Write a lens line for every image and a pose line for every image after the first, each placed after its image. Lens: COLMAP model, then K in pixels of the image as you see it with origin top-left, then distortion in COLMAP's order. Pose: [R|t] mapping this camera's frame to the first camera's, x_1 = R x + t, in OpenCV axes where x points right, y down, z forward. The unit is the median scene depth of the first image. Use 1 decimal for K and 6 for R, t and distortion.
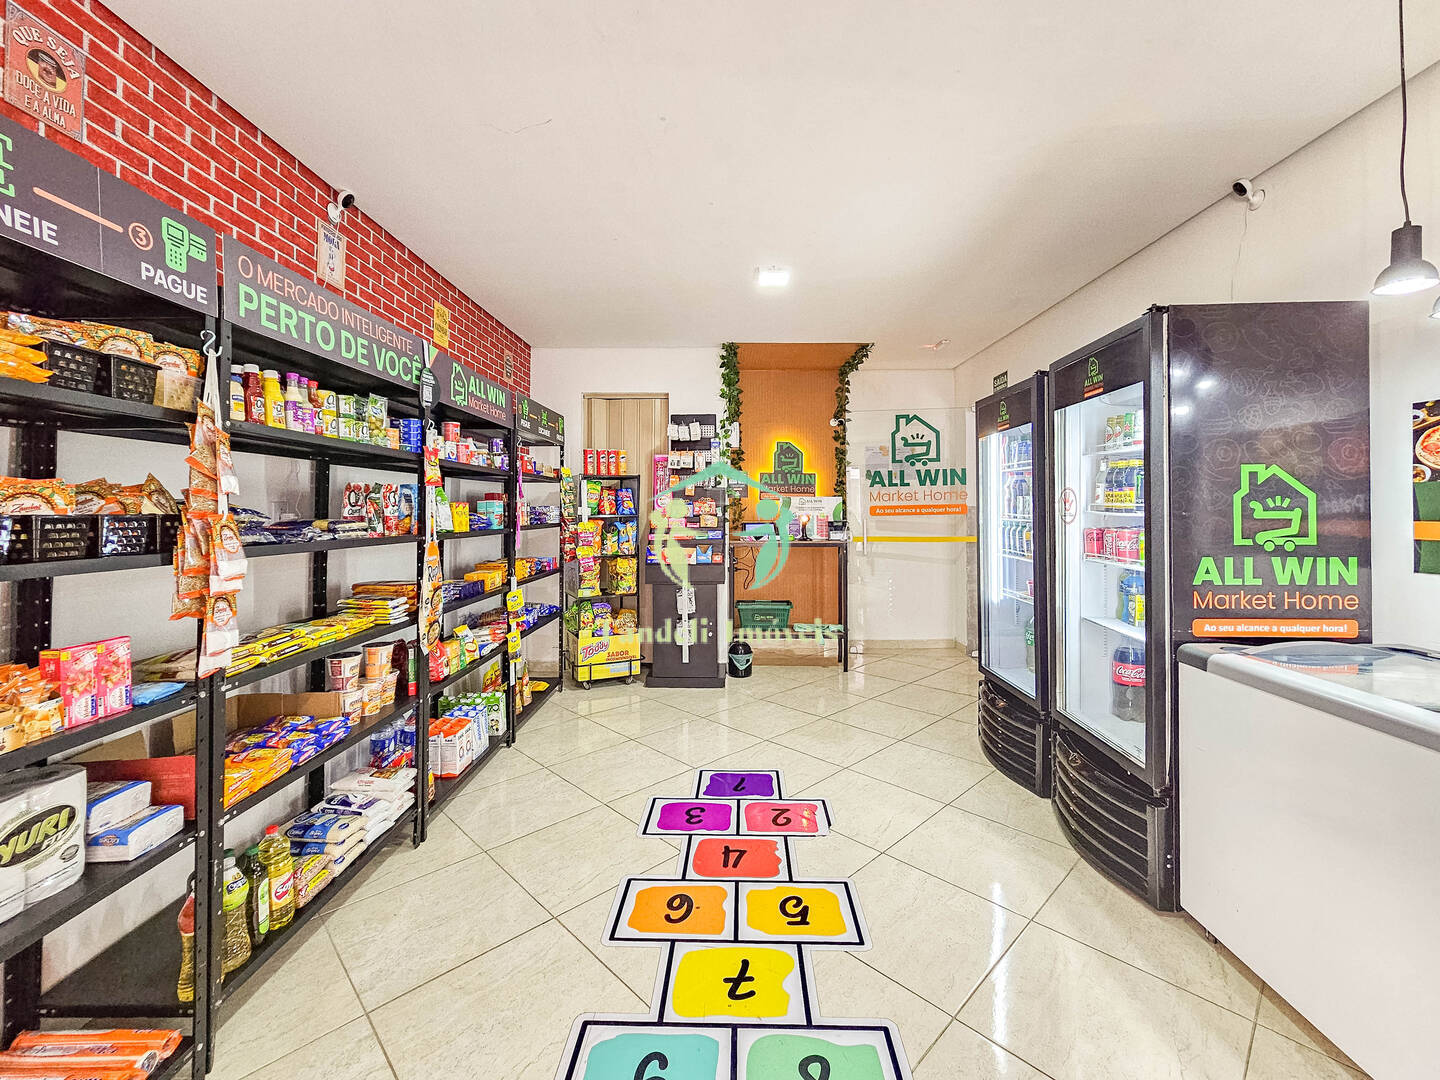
lens RADIAL K [[594.2, 0, 720.0], [0, 594.2, 540.0], [0, 0, 1]] dist [-0.001470, 0.002591]
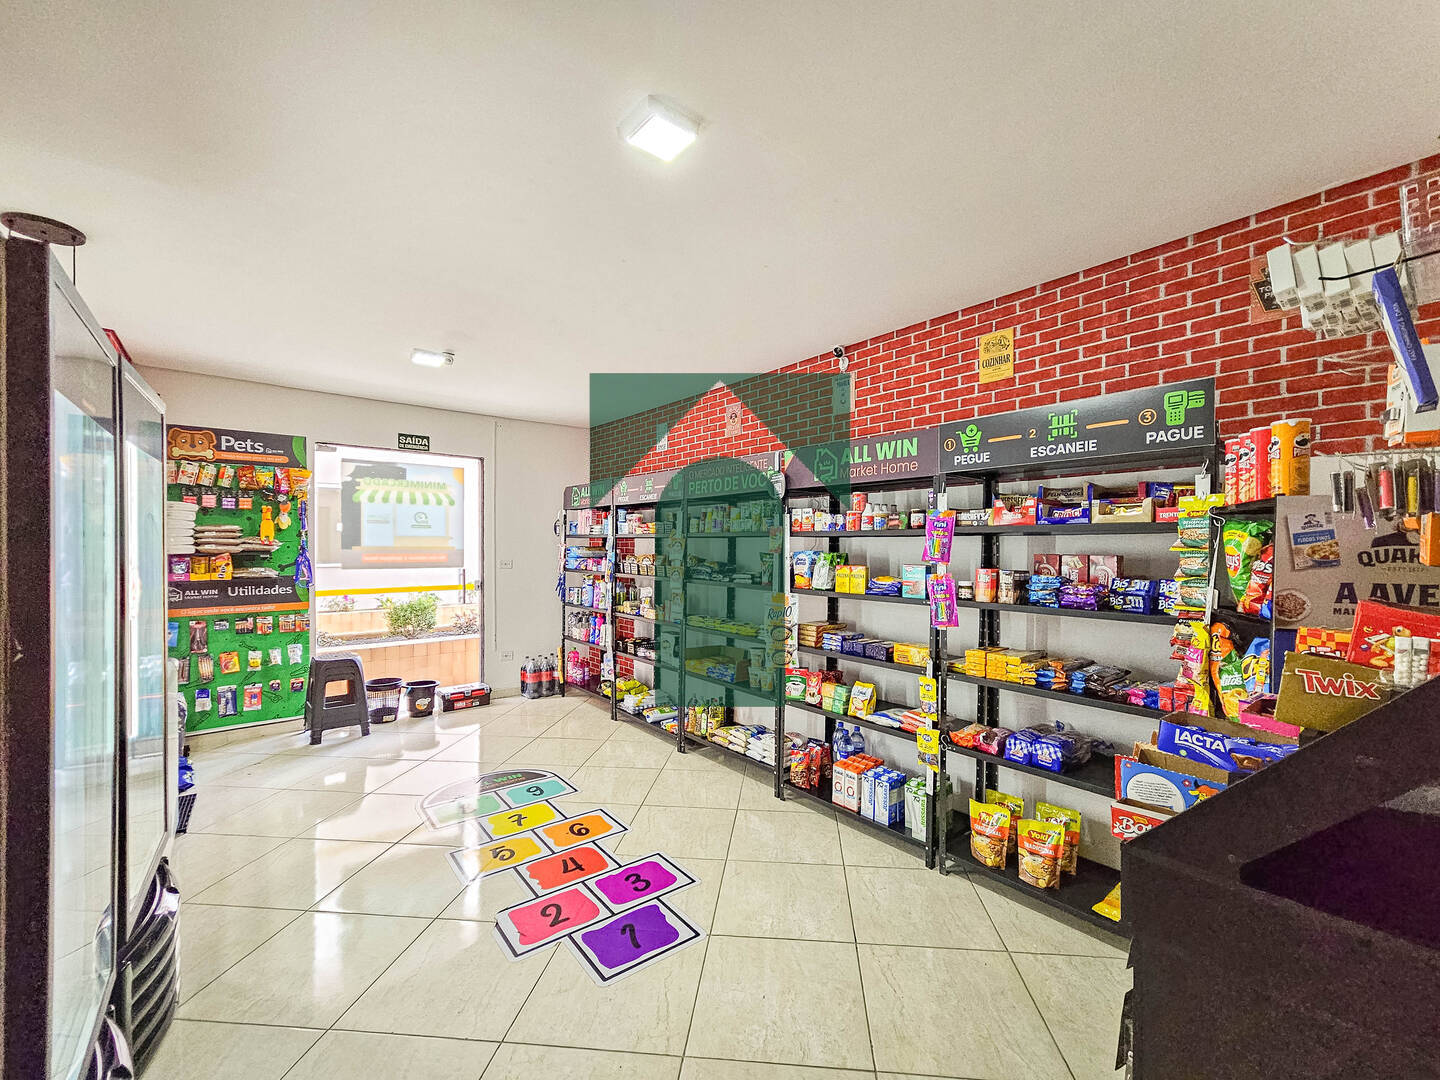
lens RADIAL K [[594.2, 0, 720.0], [0, 594.2, 540.0], [0, 0, 1]] dist [-0.001470, 0.002591]
pose [[-0.763595, -0.008050, -0.645645, 0.508908], [-0.034519, 0.999001, 0.028369, -0.144859], [0.644772, 0.043949, -0.763111, 1.858316]]
